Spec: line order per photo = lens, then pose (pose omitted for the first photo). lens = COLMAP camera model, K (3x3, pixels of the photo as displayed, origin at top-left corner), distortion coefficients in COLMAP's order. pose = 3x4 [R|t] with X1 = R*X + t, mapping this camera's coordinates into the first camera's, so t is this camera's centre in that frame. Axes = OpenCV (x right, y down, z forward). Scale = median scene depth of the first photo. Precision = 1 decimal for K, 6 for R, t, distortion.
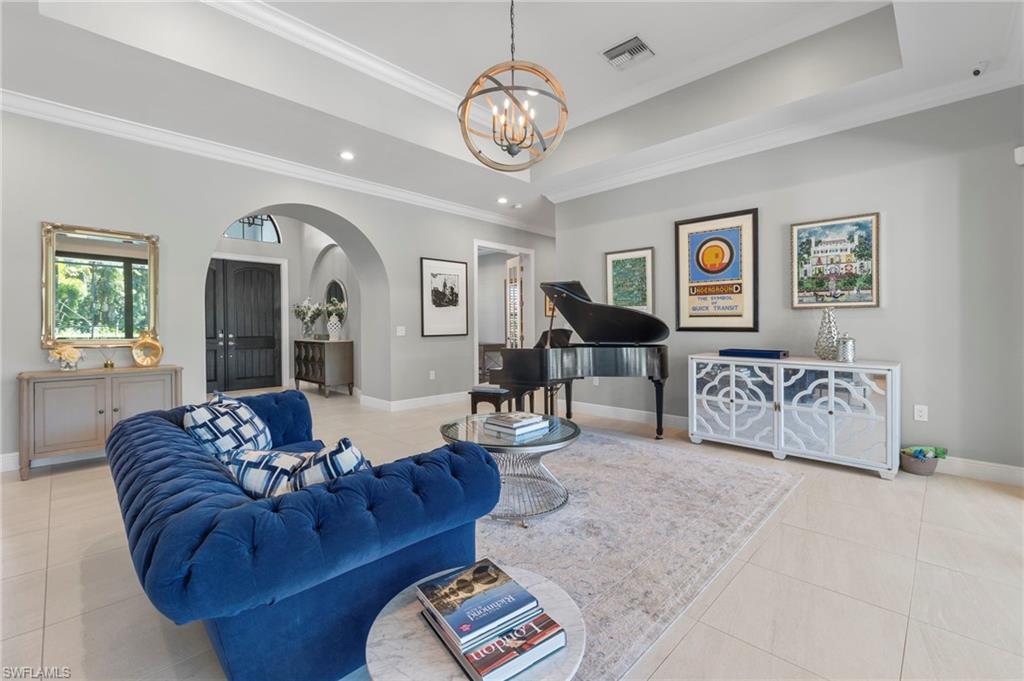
lens RADIAL K [[439.2, 0, 517.7], [0, 439.2, 326.2], [0, 0, 1]] dist [0.002091, 0.000021]
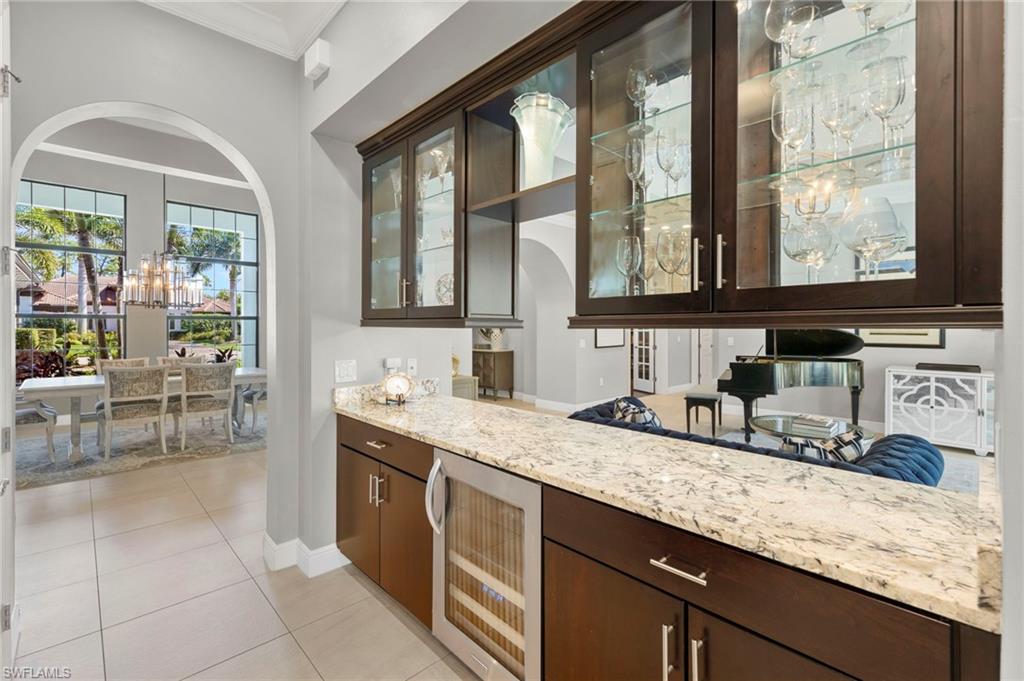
lens RADIAL K [[451.2, 0, 513.8], [0, 451.2, 326.3], [0, 0, 1]] dist [-0.000548, -0.000193]
pose [[0.999617, 0.002981, -0.027503, -0.463559], [-0.003083, 0.999989, -0.003667, -0.031351], [0.027492, 0.003750, 0.999615, -0.191552]]
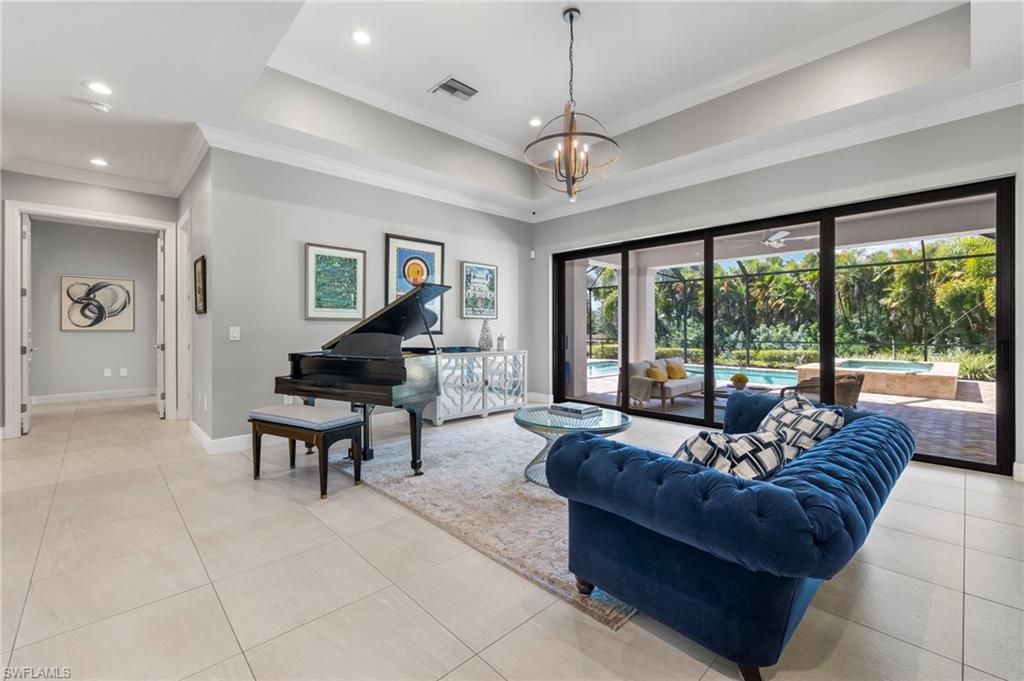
lens RADIAL K [[433.0, 0, 512.6], [0, 433.0, 330.3], [0, 0, 1]] dist [0.002047, 0.000217]
pose [[0.031482, -0.000413, 0.999504, -0.620810], [0.004267, 0.999991, 0.000279, 0.001230], [-0.999495, 0.004256, 0.031483, 0.589835]]
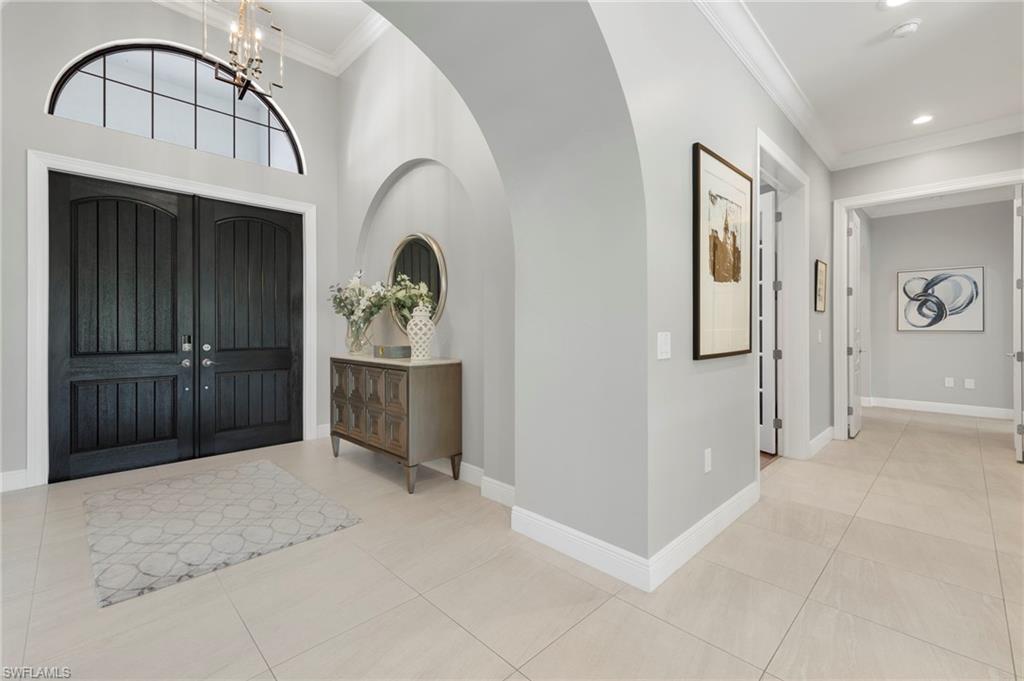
lens RADIAL K [[439.2, 0, 517.7], [0, 439.2, 326.2], [0, 0, 1]] dist [0.002091, 0.000021]
pose [[0.999875, 0.005081, -0.014960, -0.418940], [-0.005240, 0.999930, -0.010631, 0.001439], [0.014905, 0.010708, 0.999832, 0.730349]]
